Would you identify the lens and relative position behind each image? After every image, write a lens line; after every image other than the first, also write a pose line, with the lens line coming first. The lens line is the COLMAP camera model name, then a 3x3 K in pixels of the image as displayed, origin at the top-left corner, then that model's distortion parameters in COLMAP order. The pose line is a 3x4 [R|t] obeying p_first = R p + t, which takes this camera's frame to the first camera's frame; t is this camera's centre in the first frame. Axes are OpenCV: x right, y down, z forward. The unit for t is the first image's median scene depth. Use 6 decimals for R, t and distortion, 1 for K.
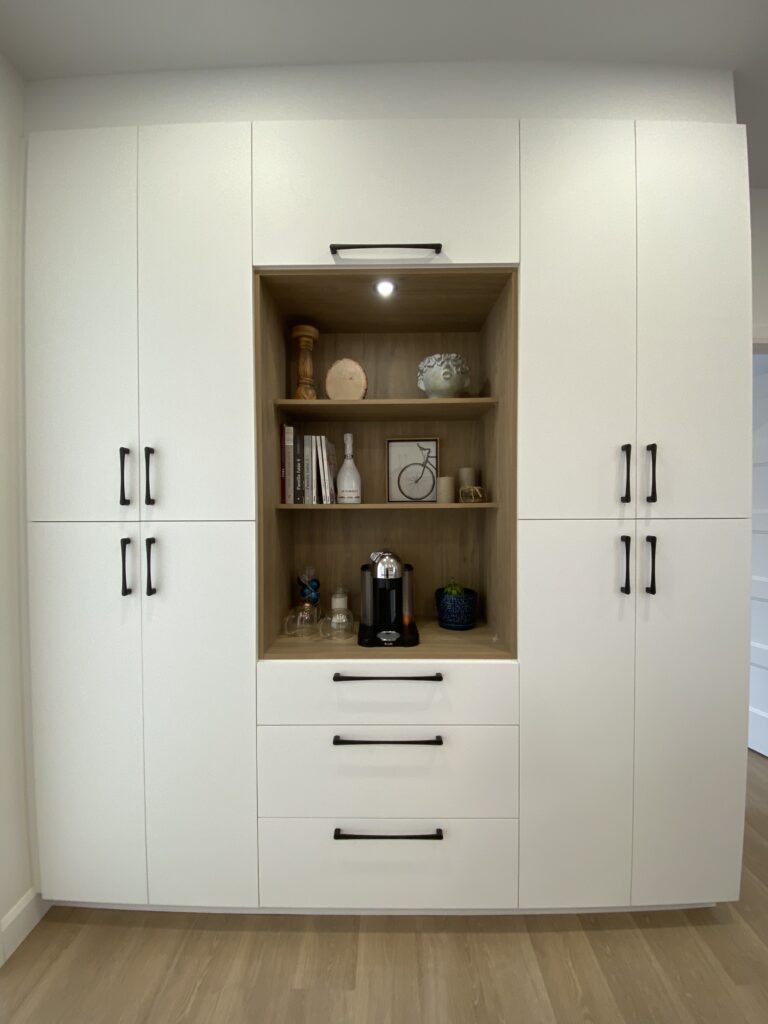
lens RADIAL K [[406.5, 0, 386.7], [0, 406.5, 511.9], [0, 0, 1]] dist [-0.011118, -0.001883]
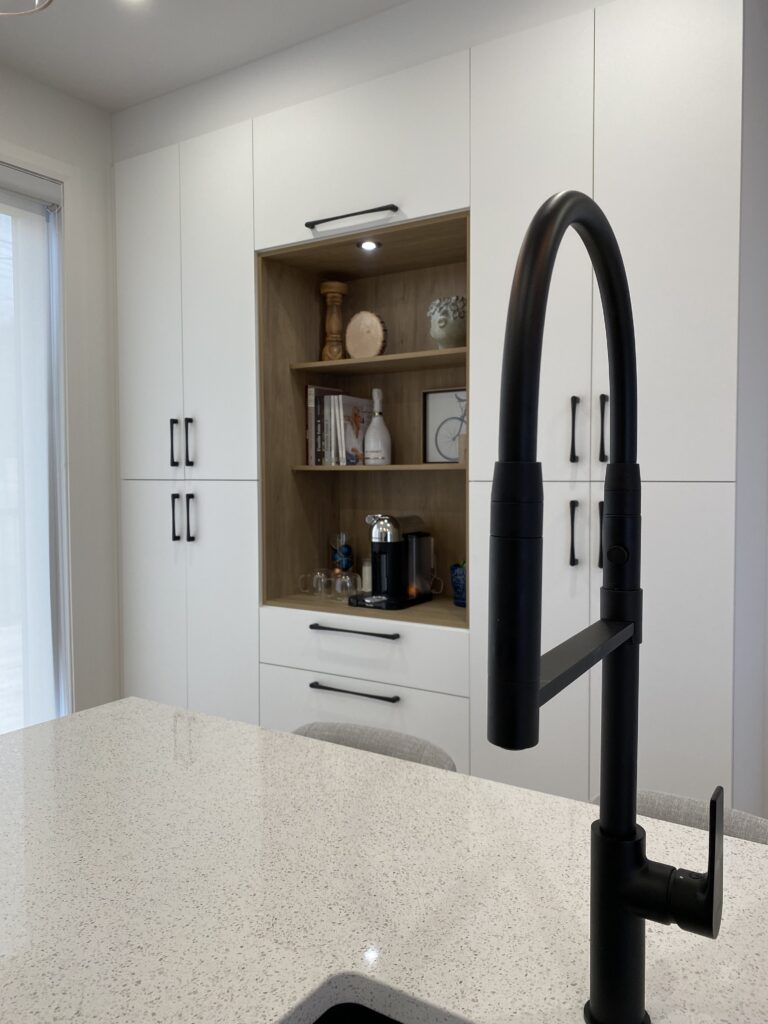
lens RADIAL K [[785.3, 0, 390.3], [0, 785.3, 512.6], [0, 0, 1]] dist [-0.007565, 0.001522]
pose [[0.847763, 0.029311, -0.529564, 0.986881], [-0.009877, 0.999171, 0.039492, 0.019215], [0.530283, -0.028249, 0.847350, -0.561091]]
